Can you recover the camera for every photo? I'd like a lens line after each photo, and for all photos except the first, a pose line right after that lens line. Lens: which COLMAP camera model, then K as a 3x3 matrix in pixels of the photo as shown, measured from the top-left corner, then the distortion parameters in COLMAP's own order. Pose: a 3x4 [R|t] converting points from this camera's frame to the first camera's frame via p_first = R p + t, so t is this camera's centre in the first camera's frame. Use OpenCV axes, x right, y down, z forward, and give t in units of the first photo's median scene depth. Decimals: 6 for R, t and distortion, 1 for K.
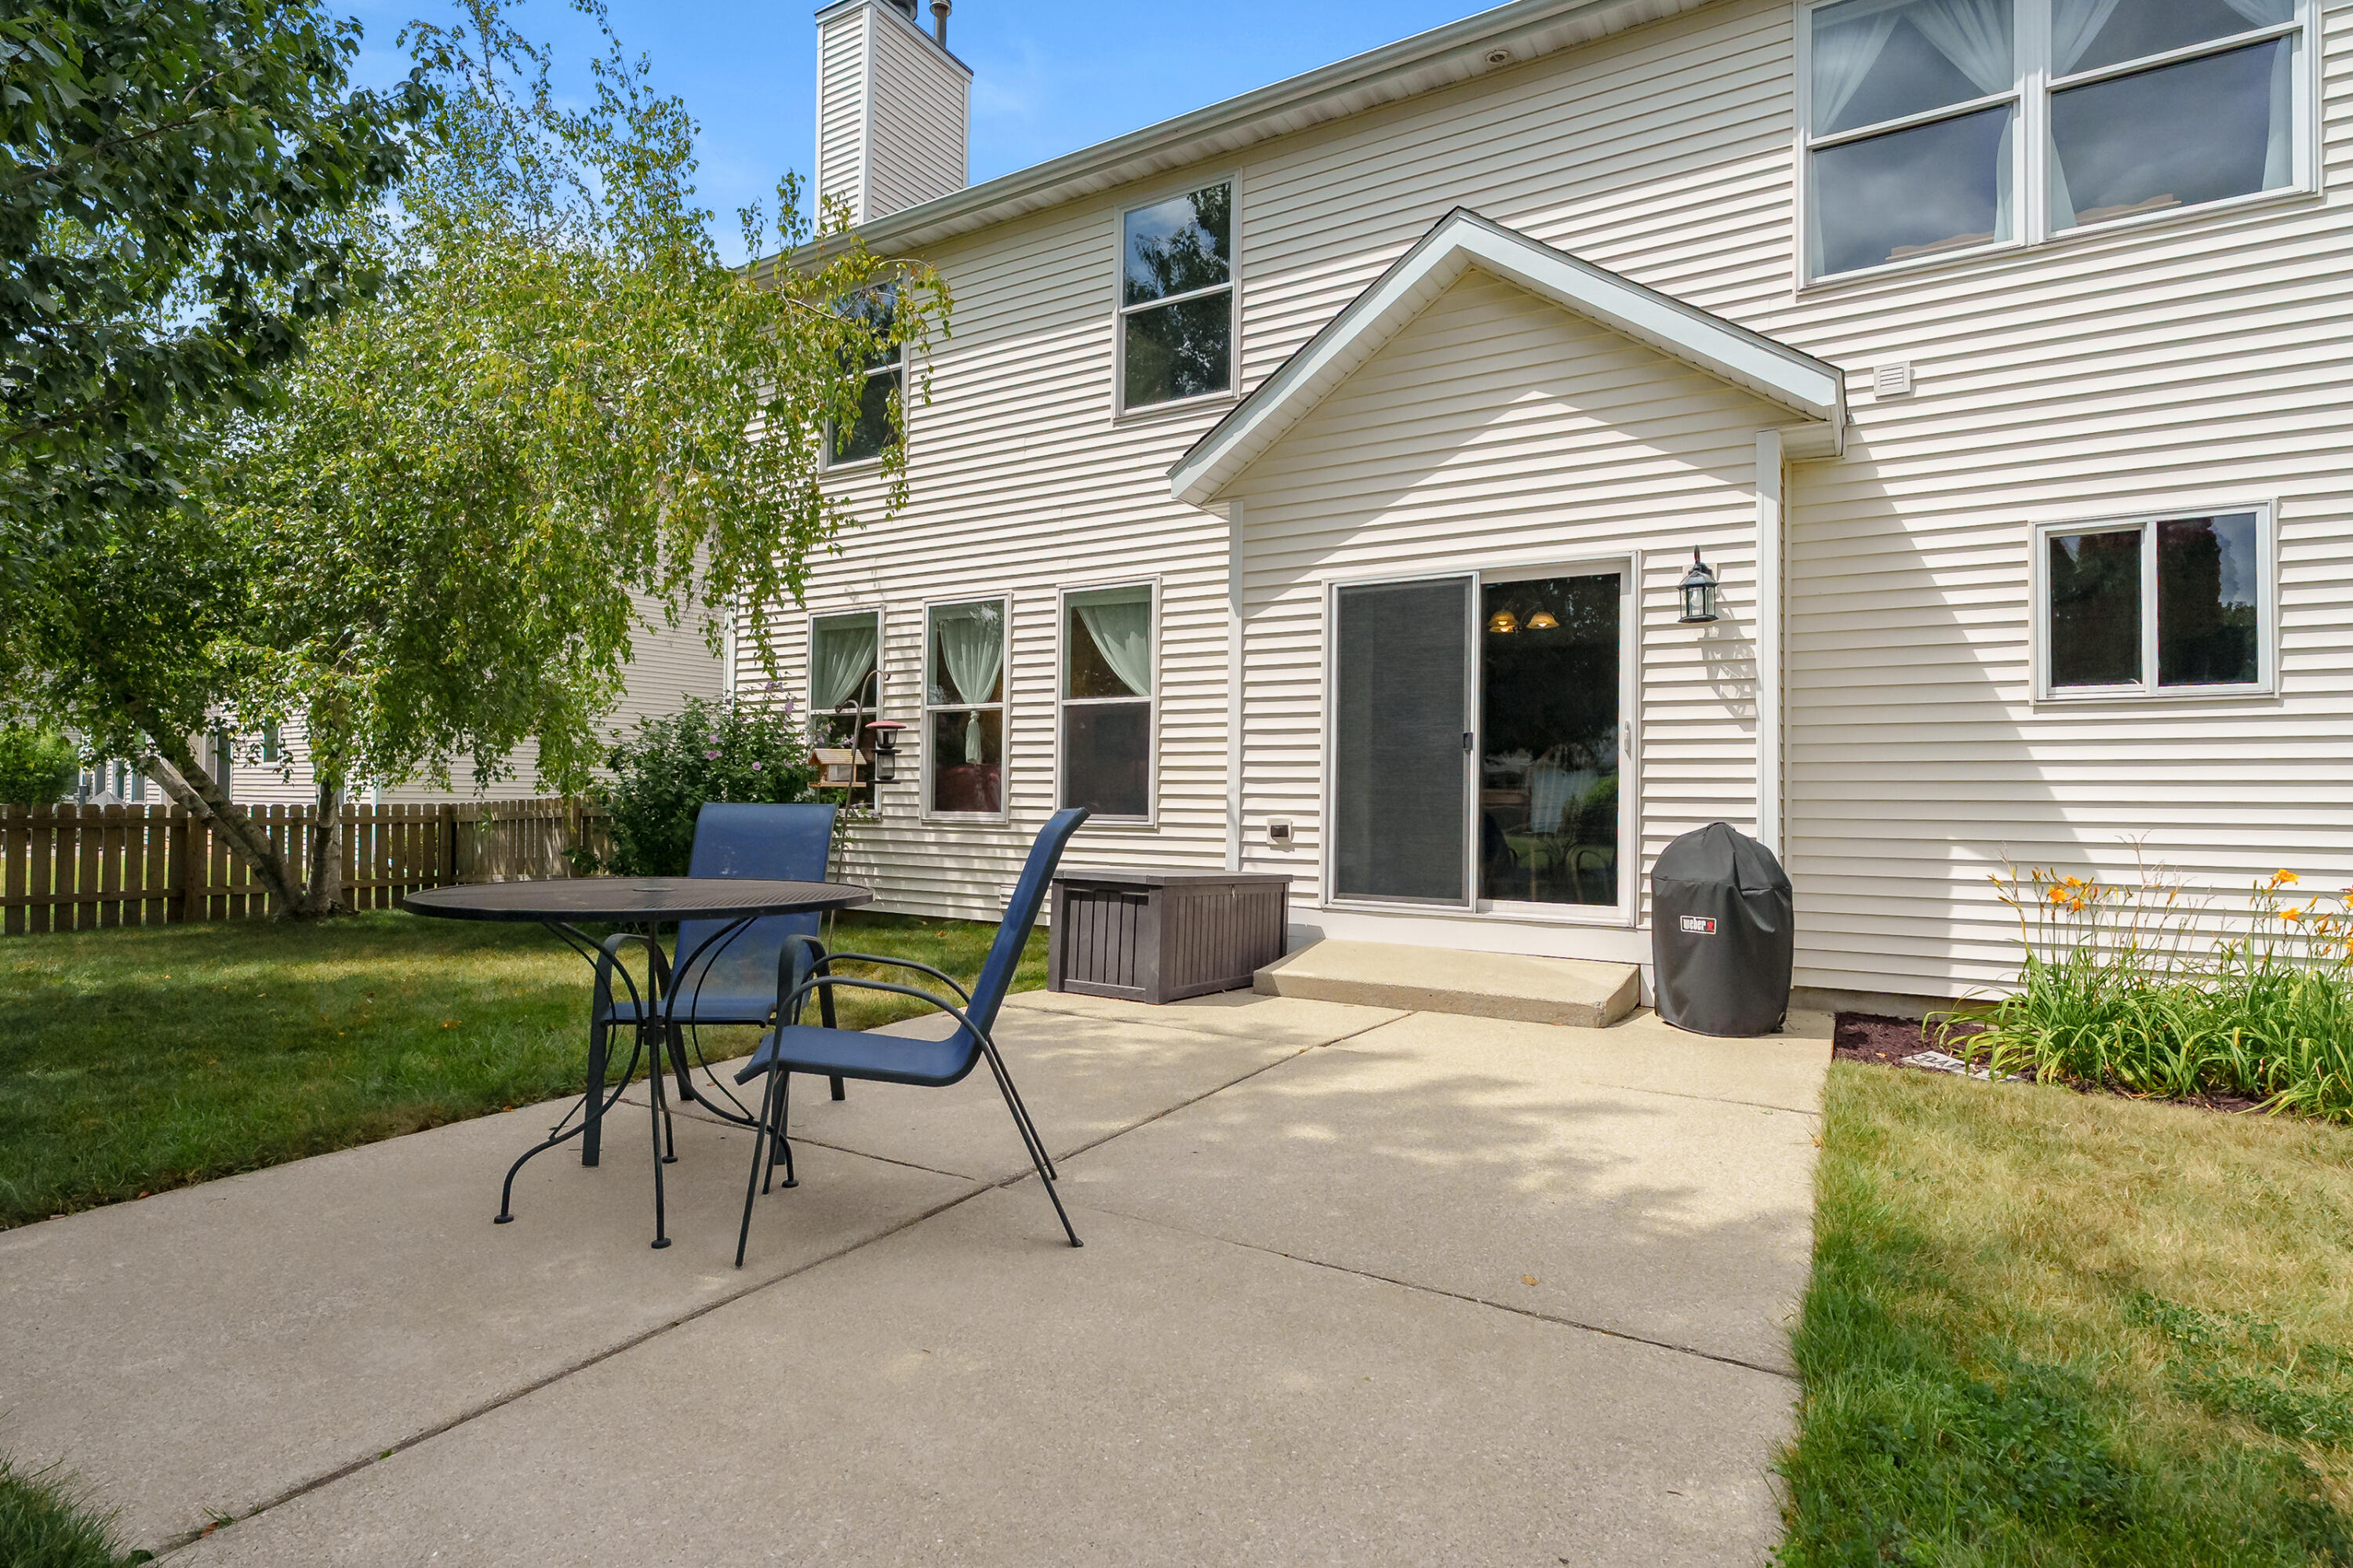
lens RADIAL K [[1158.1, 0, 1176.5], [0, 1158.1, 784.0], [0, 0, 1]] dist [-0.004008, -0.000694]
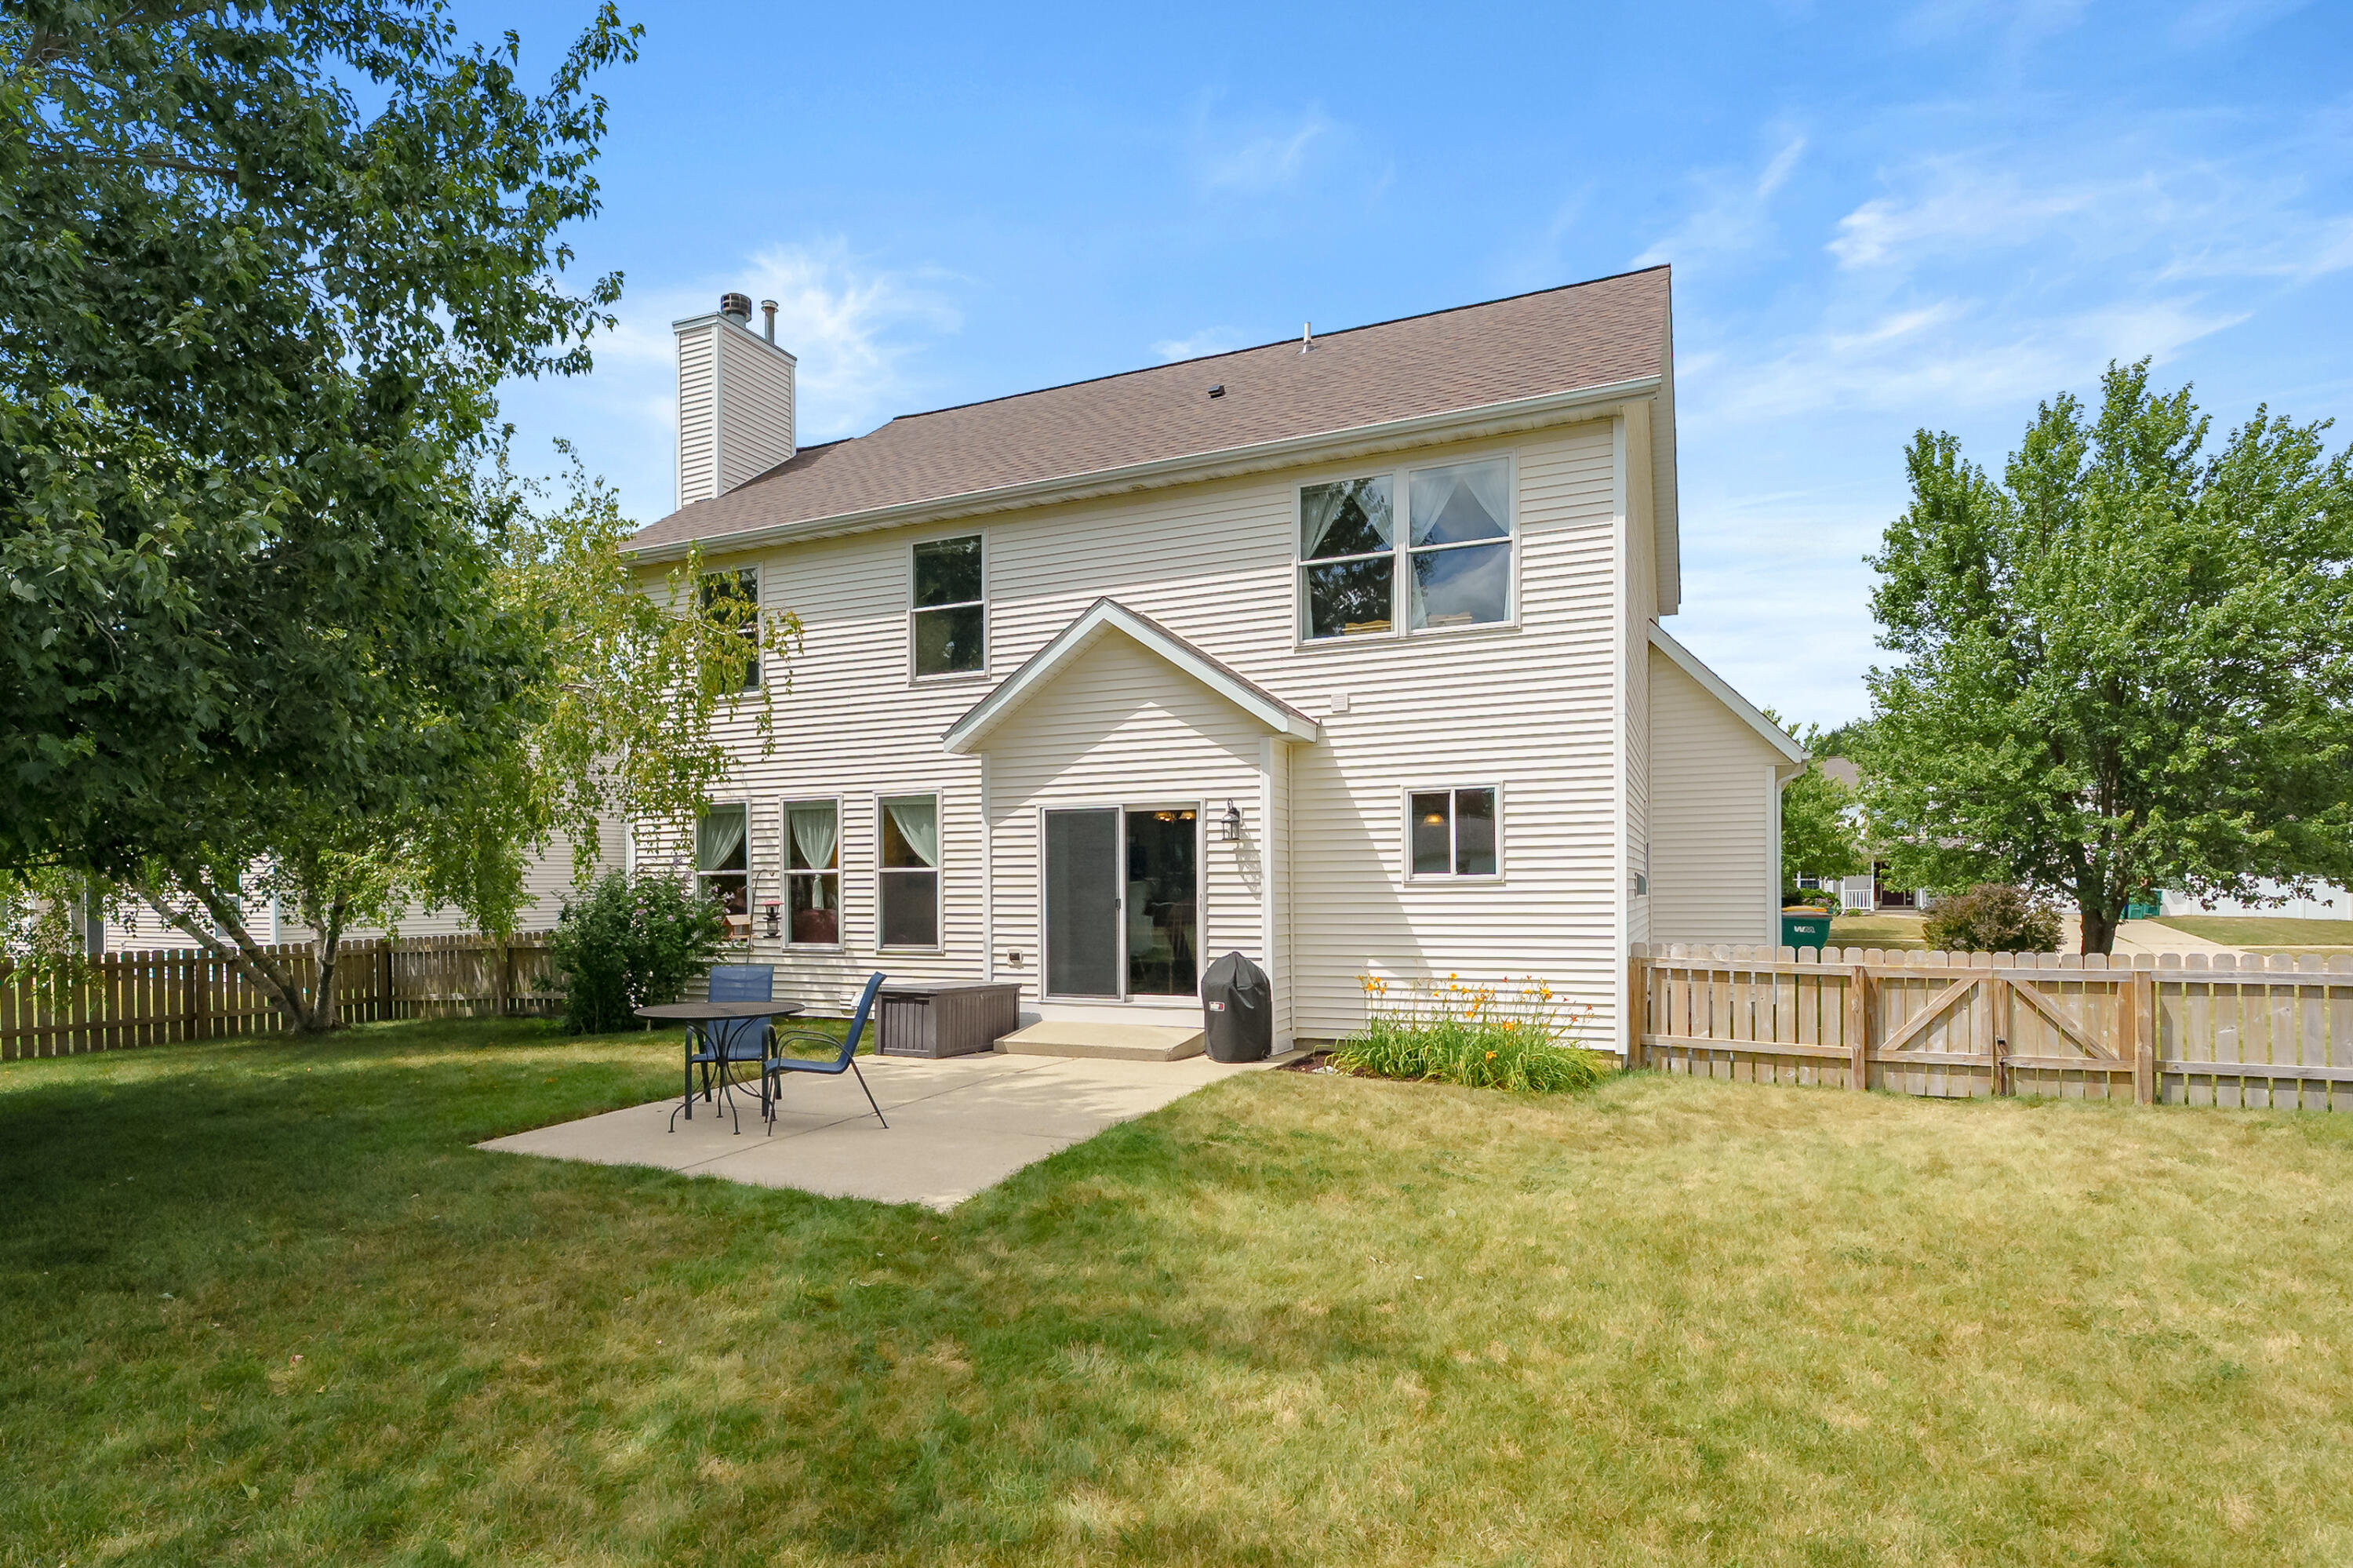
lens RADIAL K [[1210.1, 0, 1150.4], [0, 1210.1, 892.4], [0, 0, 1]] dist [-0.000351, 0.000640]
pose [[0.992823, -0.021795, 0.117593, 0.079429], [0.019184, 0.999545, 0.023287, -0.086281], [-0.118047, -0.020863, 0.992789, -0.726413]]
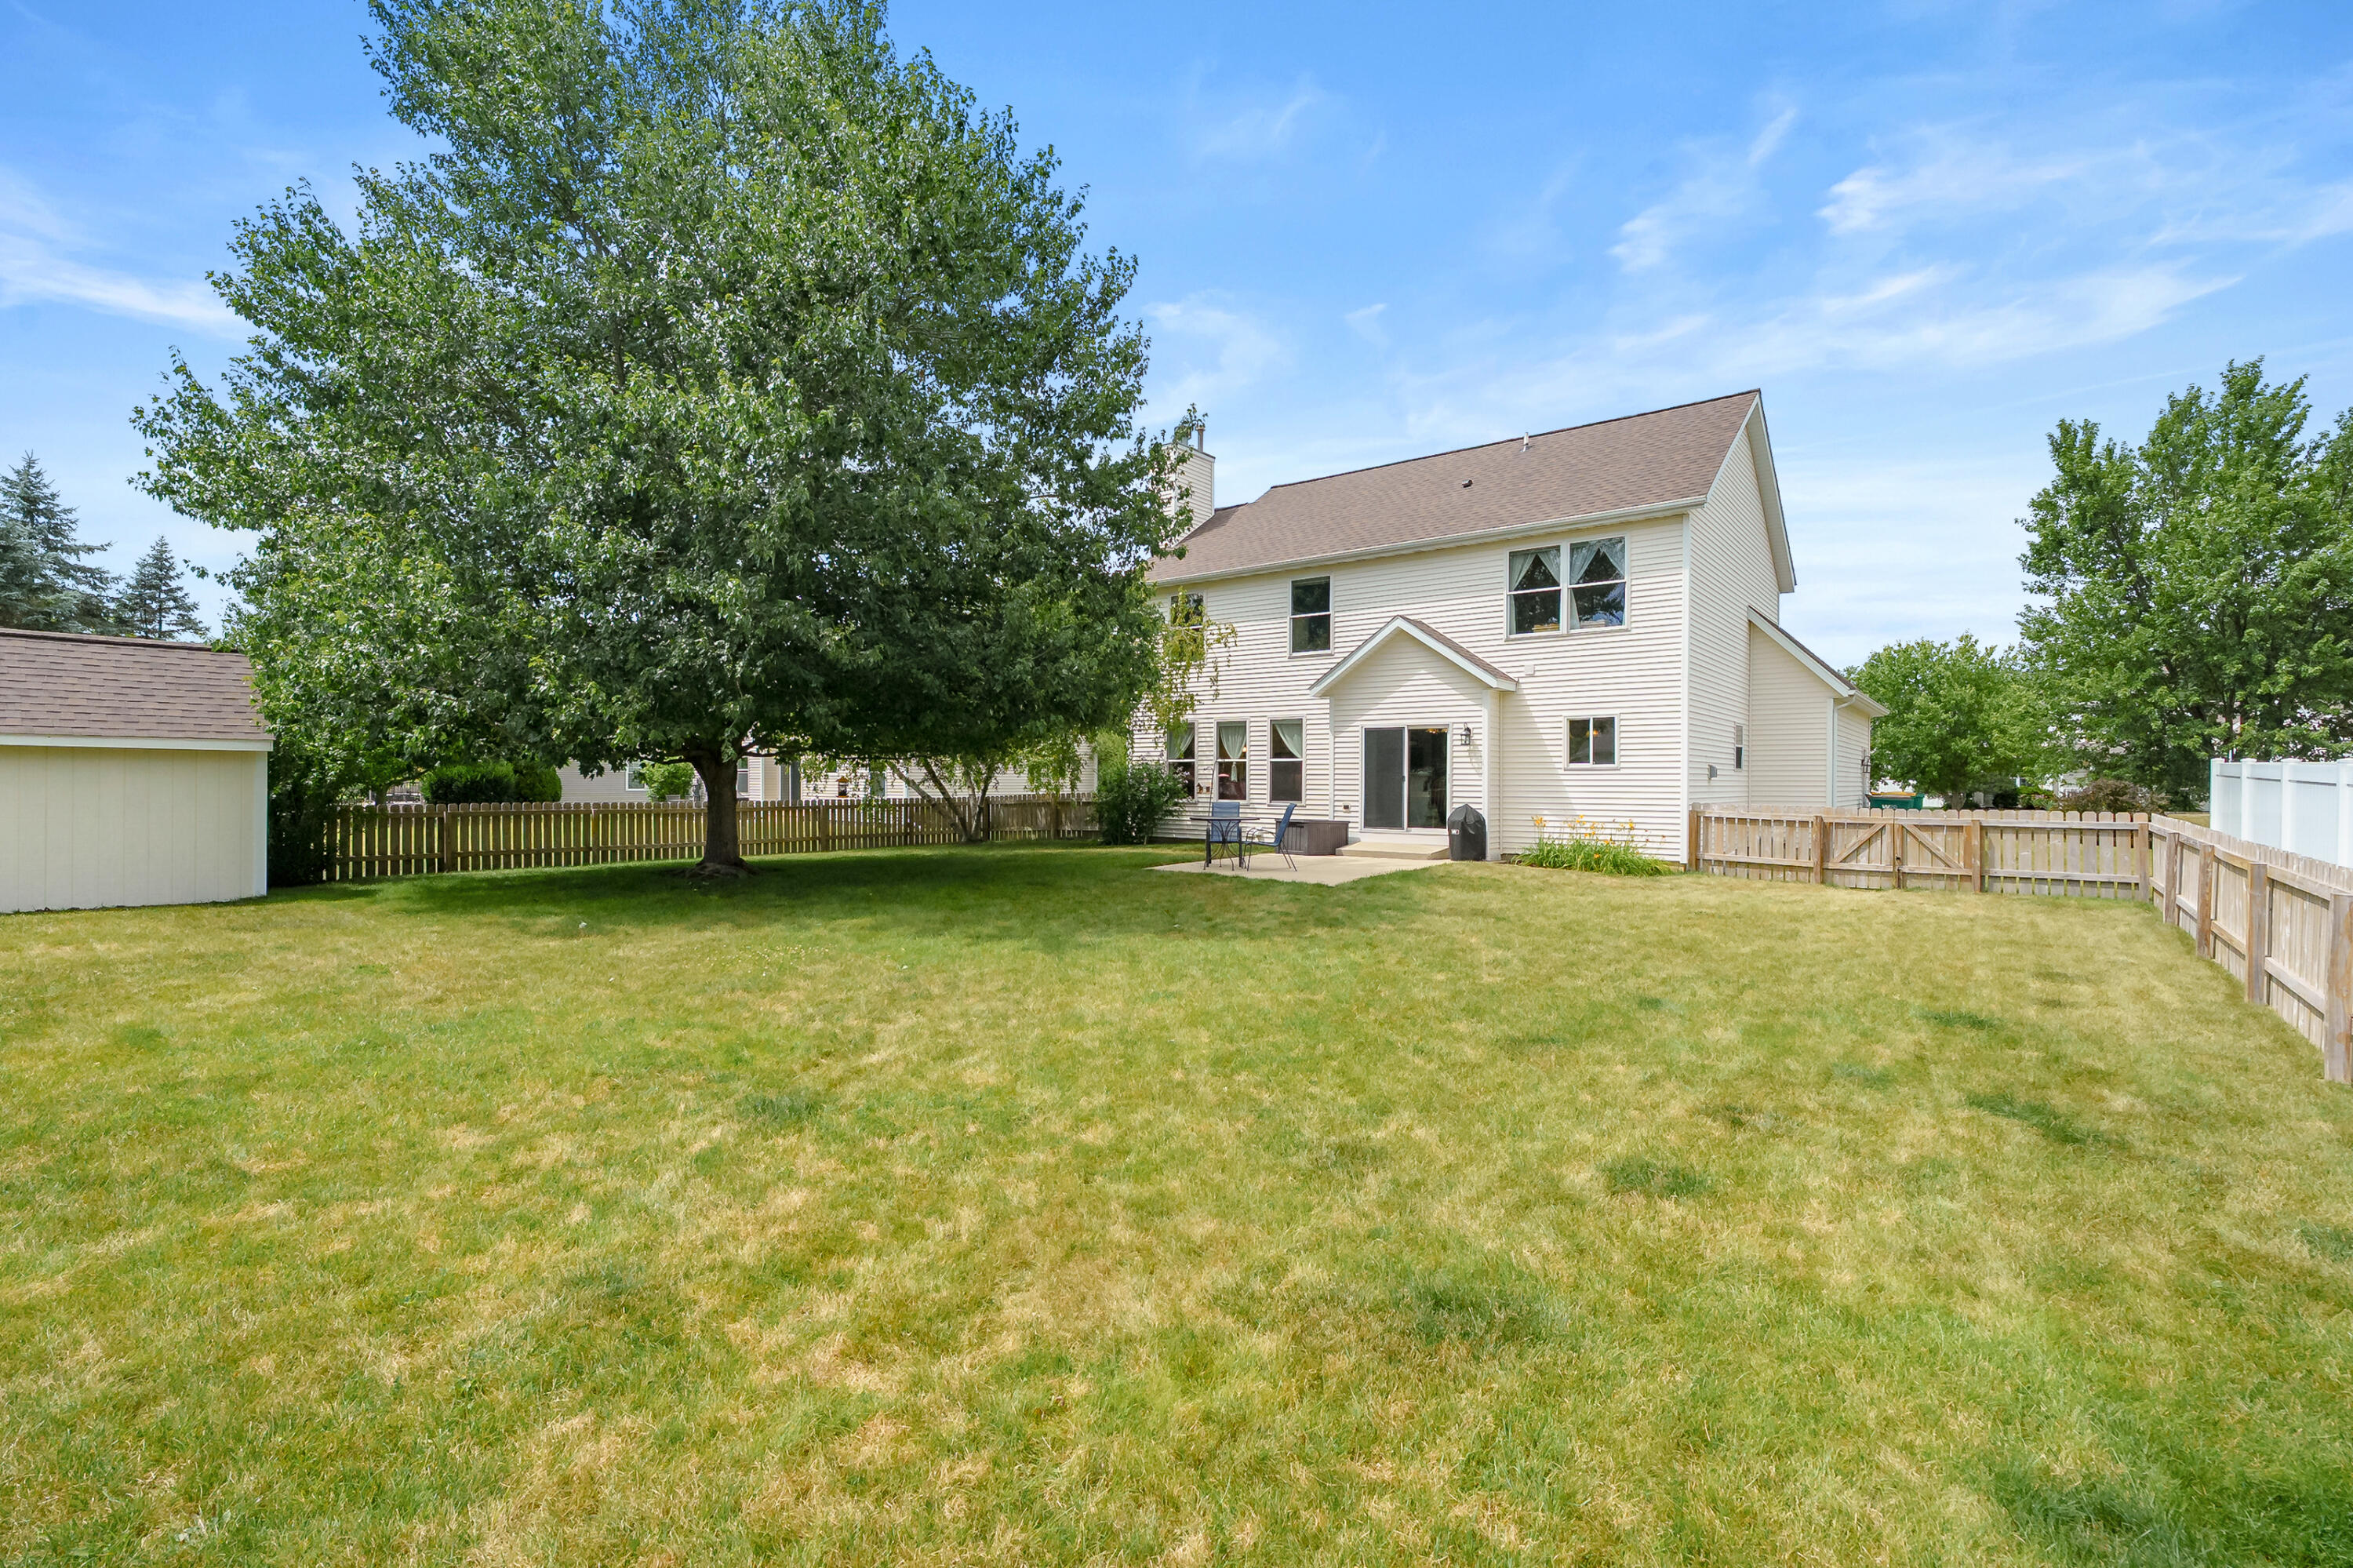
lens RADIAL K [[1065.8, 0, 1170.7], [0, 1065.8, 781.8], [0, 0, 1]] dist [-0.004171, 0.000336]
pose [[0.991358, -0.008087, -0.130933, -0.001642], [0.010371, 0.999806, 0.016771, -0.076387], [0.130772, -0.017984, 0.991249, -1.831741]]
